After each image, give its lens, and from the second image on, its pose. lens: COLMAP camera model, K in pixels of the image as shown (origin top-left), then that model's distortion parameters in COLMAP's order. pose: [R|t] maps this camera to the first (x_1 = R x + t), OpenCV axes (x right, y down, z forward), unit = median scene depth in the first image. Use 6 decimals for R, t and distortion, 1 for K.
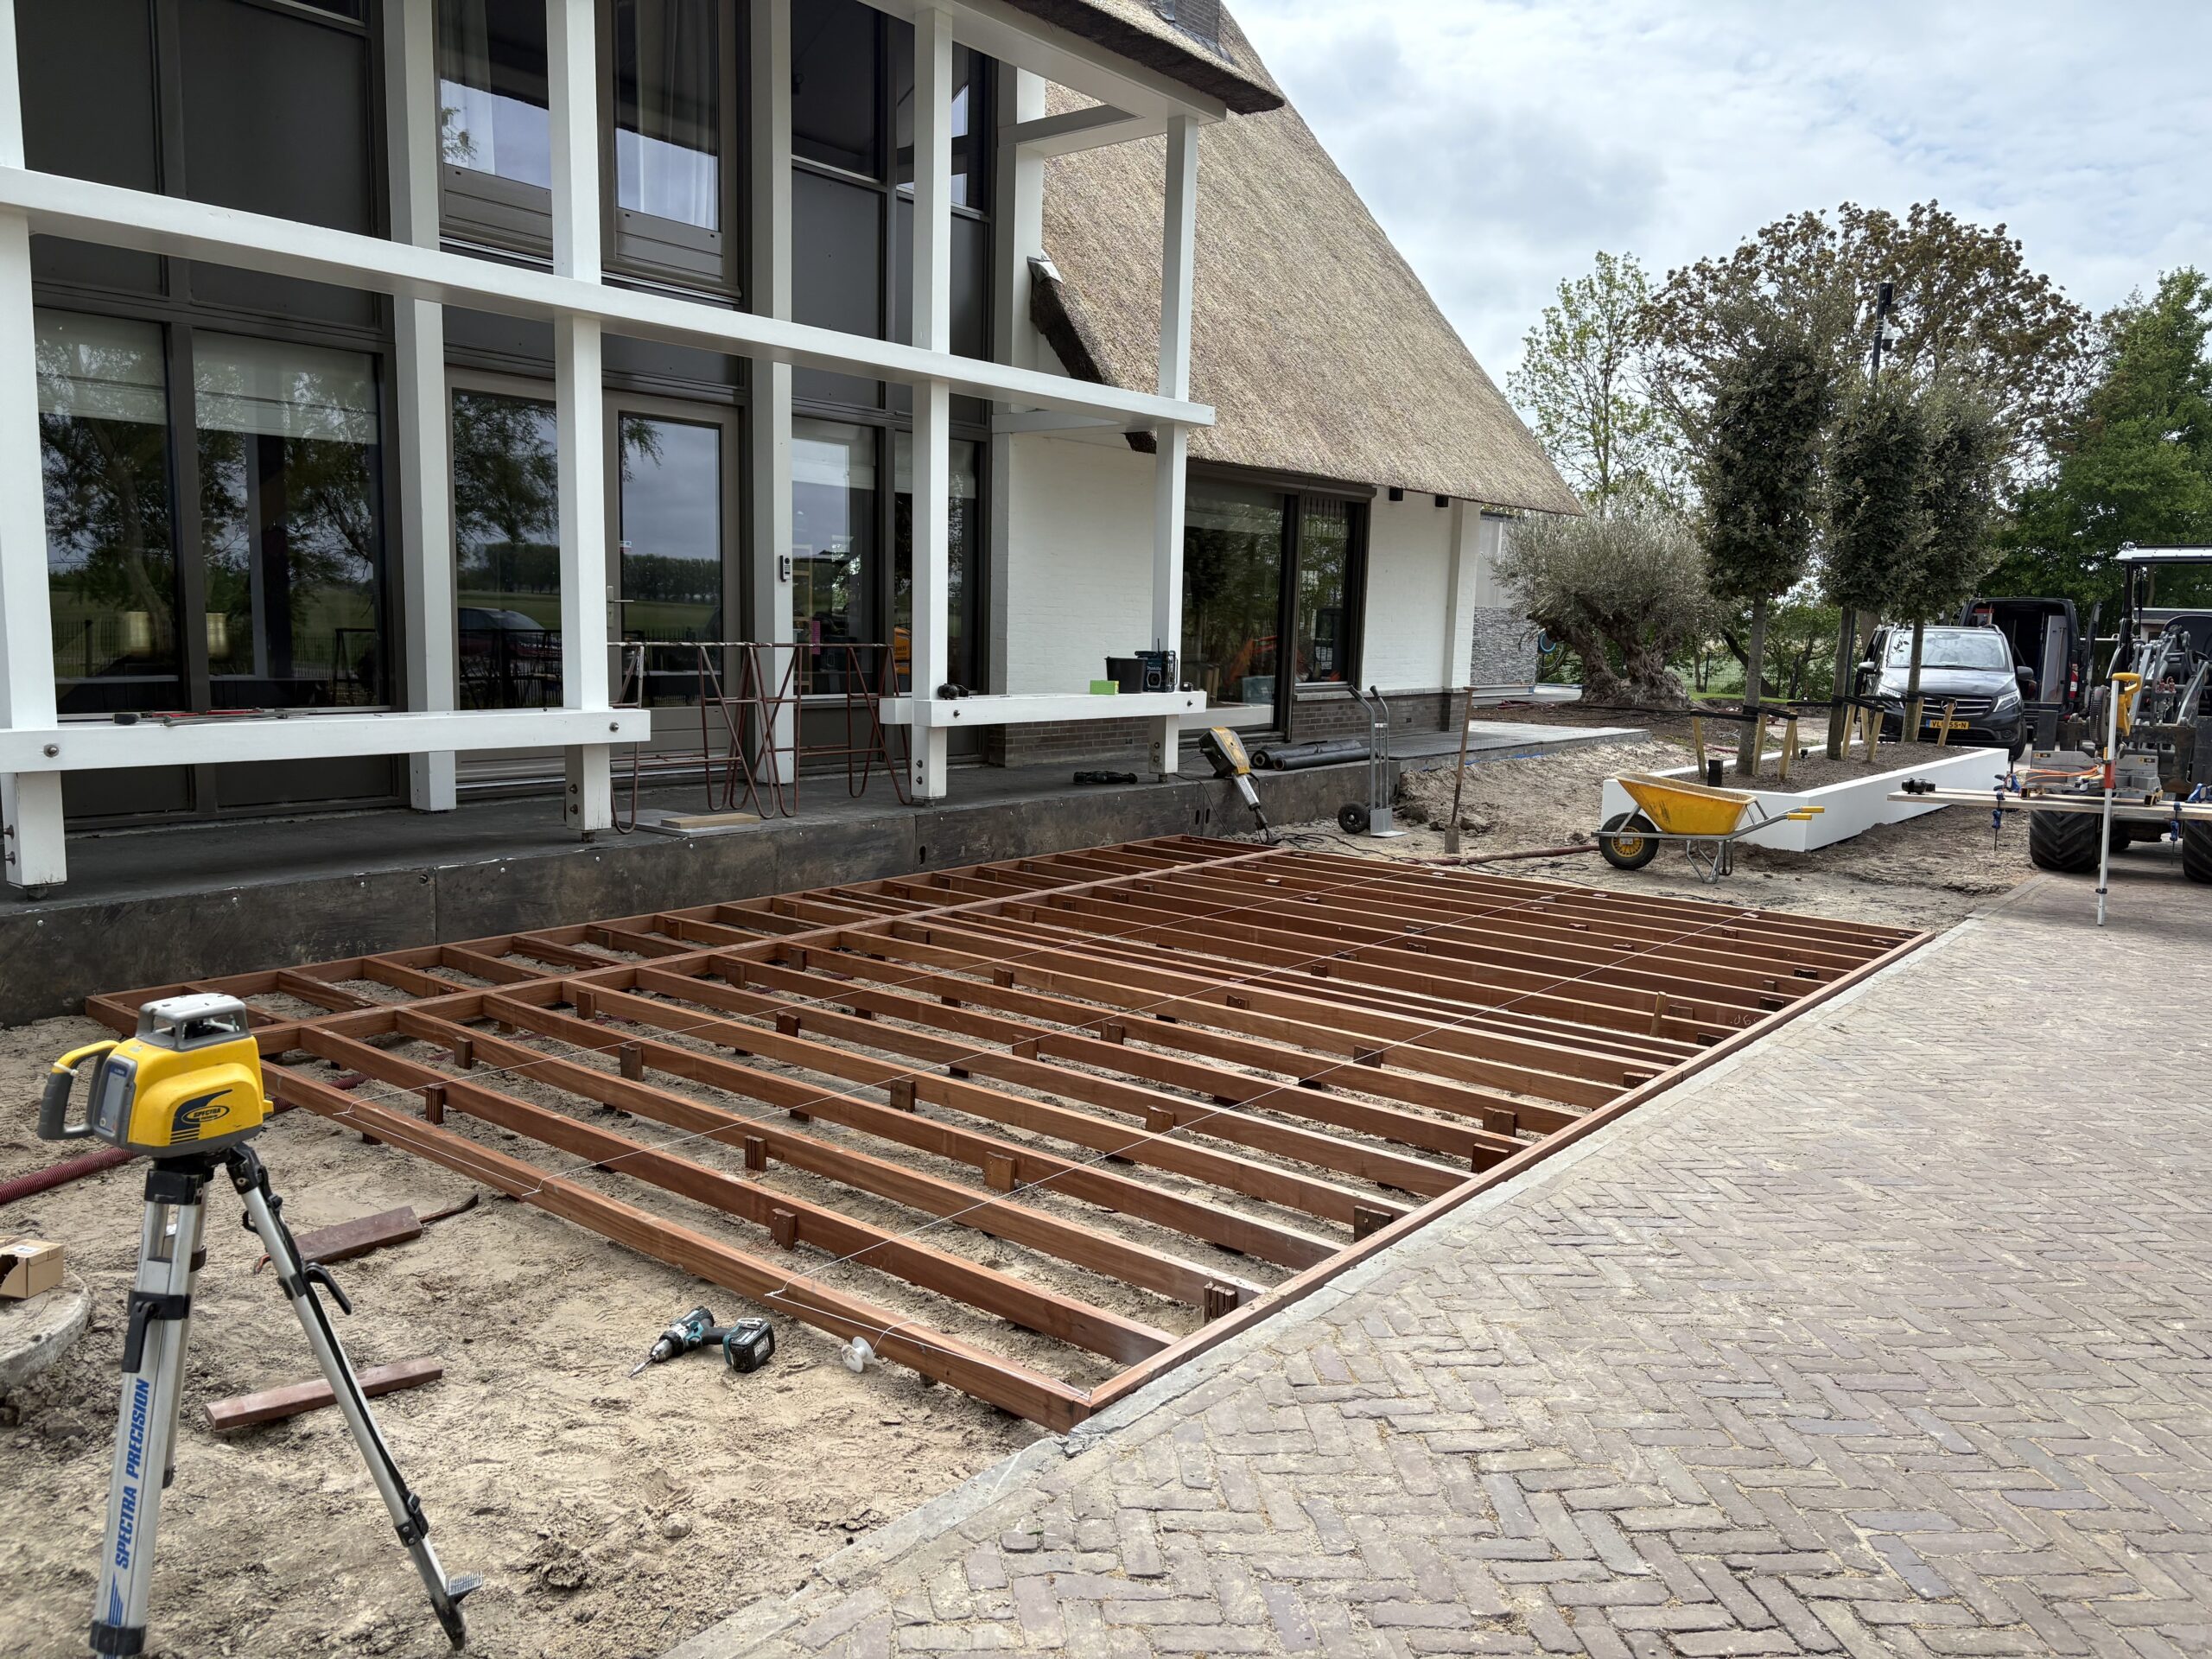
lens RADIAL K [[1667.3, 0, 1097.8], [0, 1667.3, 839.2], [0, 0, 1]] dist [0.048357, -0.039929]
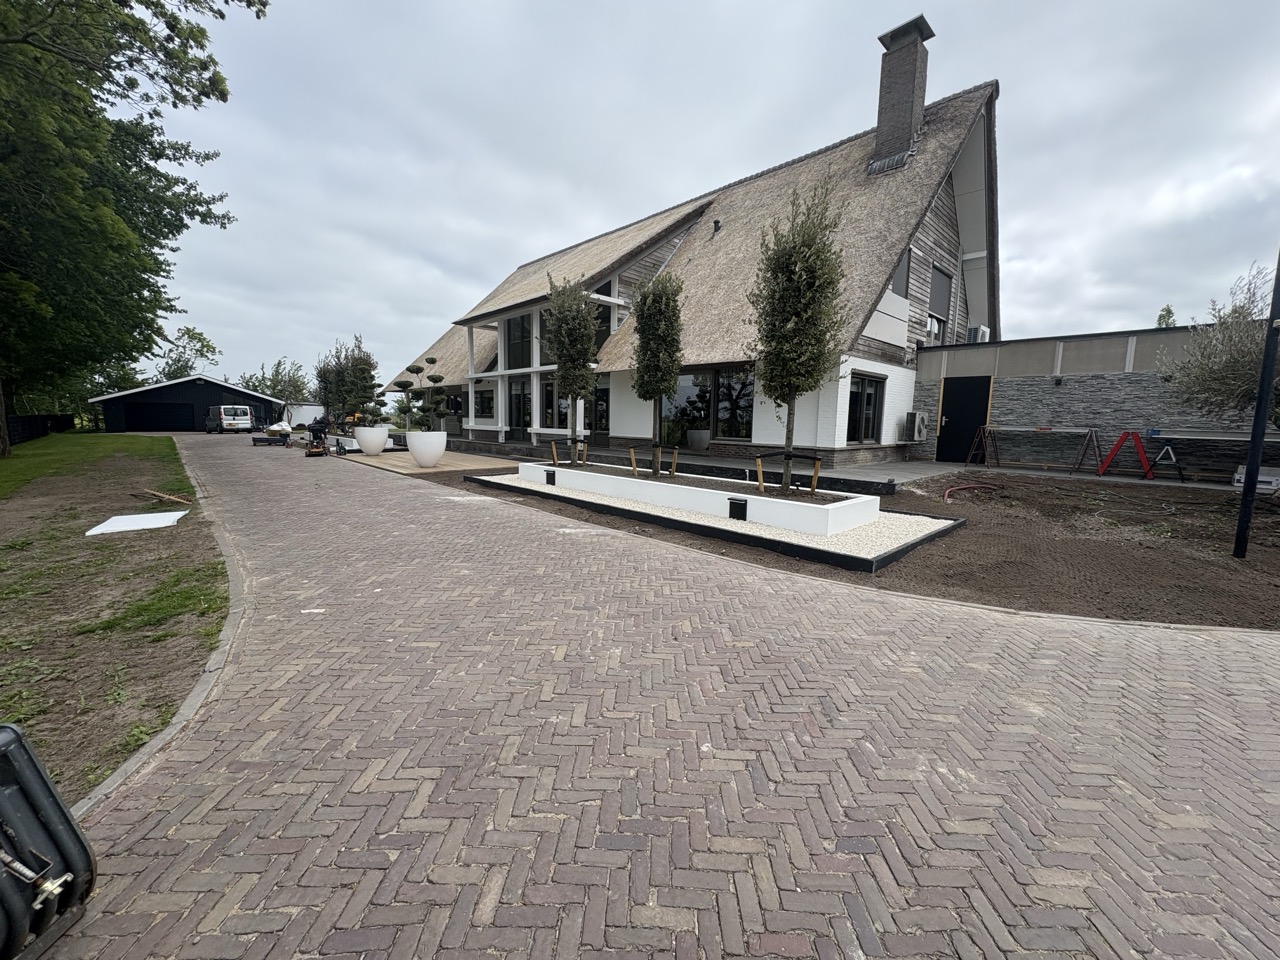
lens RADIAL K [[508.7, 0, 632.9], [0, 508.7, 484.0], [0, 0, 1]] dist [0.000367, 0.000014]
pose [[-0.146553, 0.099676, -0.984168, 1.498656], [-0.151709, 0.980875, 0.121933, -0.153249], [0.977500, 0.167177, -0.128629, 1.524430]]
